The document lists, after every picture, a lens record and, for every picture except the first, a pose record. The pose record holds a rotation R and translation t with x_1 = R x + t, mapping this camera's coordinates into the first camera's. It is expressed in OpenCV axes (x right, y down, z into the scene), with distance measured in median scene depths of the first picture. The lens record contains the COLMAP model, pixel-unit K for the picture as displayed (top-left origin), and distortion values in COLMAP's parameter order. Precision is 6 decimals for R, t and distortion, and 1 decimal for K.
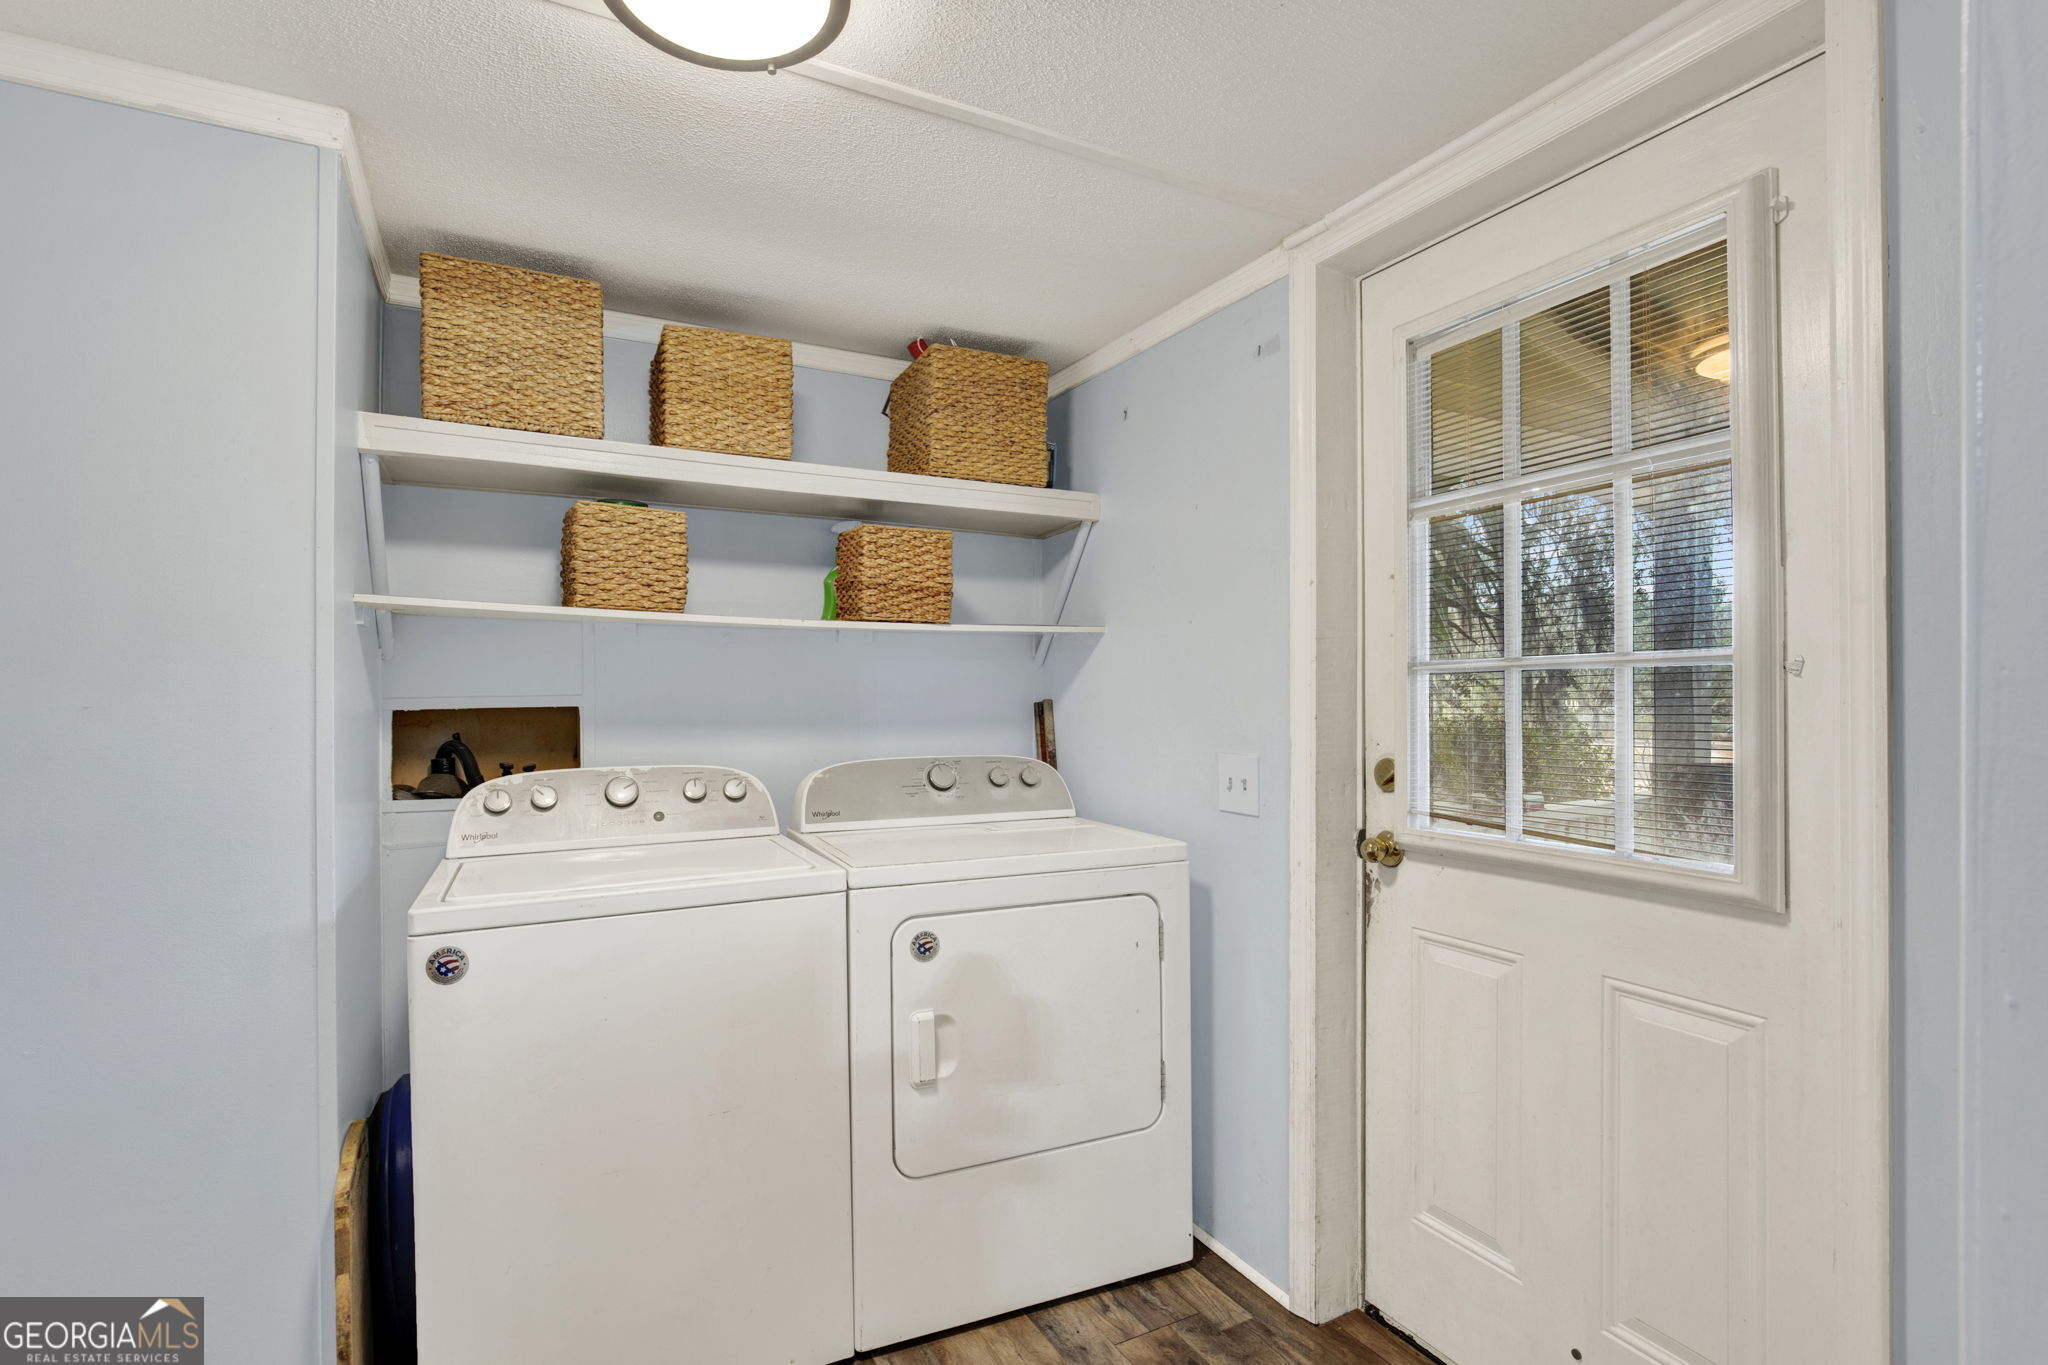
lens RADIAL K [[970.7, 0, 1026.7], [0, 970.7, 677.5], [0, 0, 1]] dist [-0.032603, 0.000434]
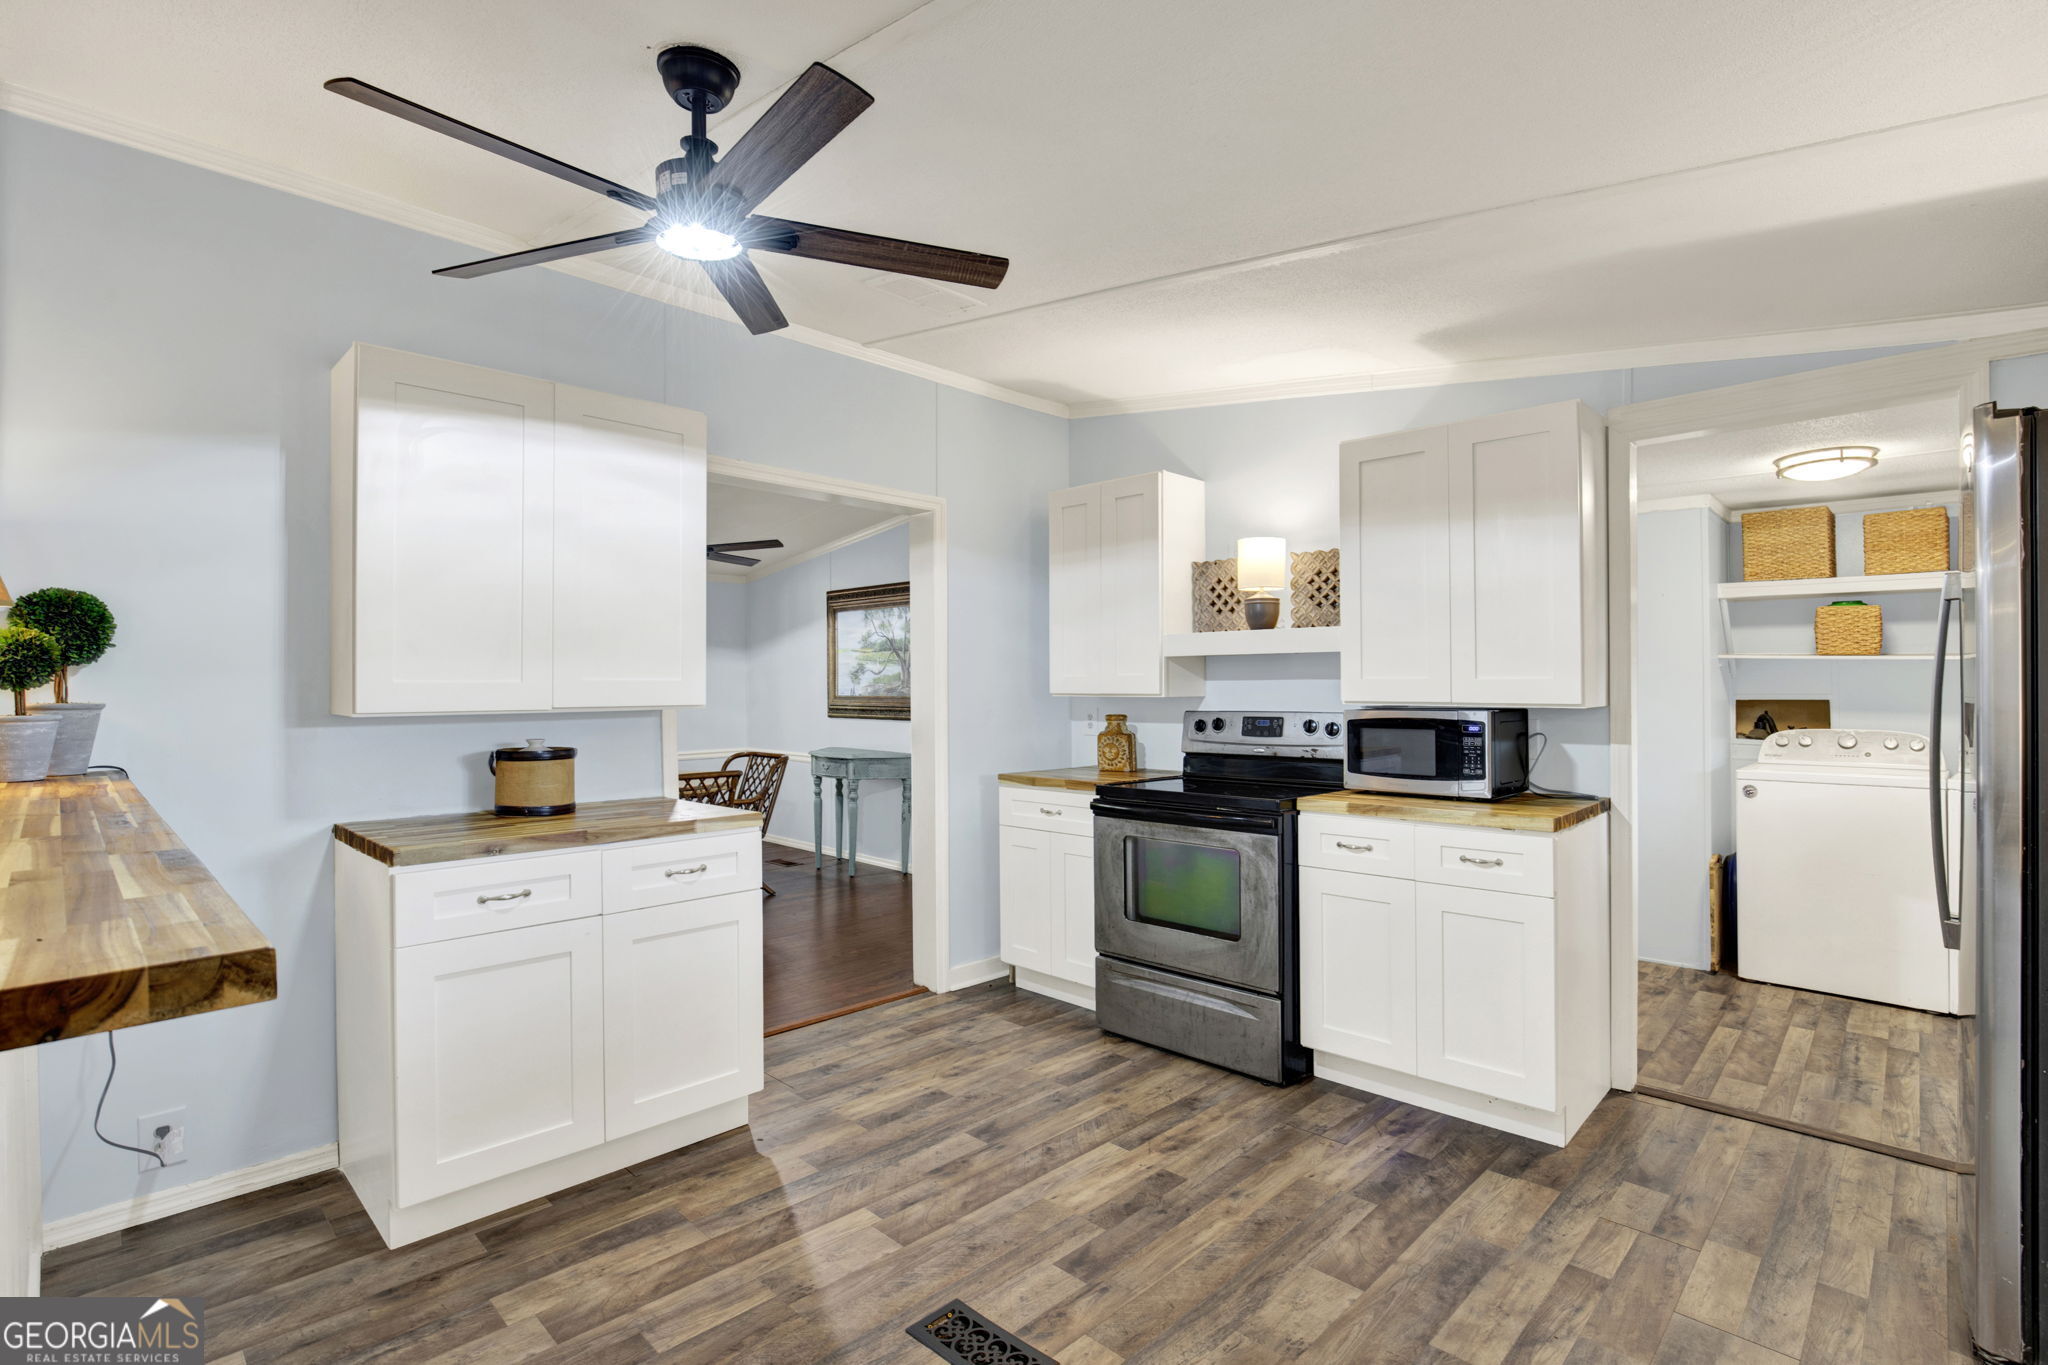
lens RADIAL K [[970.7, 0, 1026.7], [0, 970.7, 677.5], [0, 0, 1]] dist [-0.032603, 0.000434]
pose [[0.312387, -0.001468, -0.949954, 0.997778], [0.009538, 0.999953, 0.001592, -0.039693], [0.949907, -0.009558, 0.312386, -1.357381]]
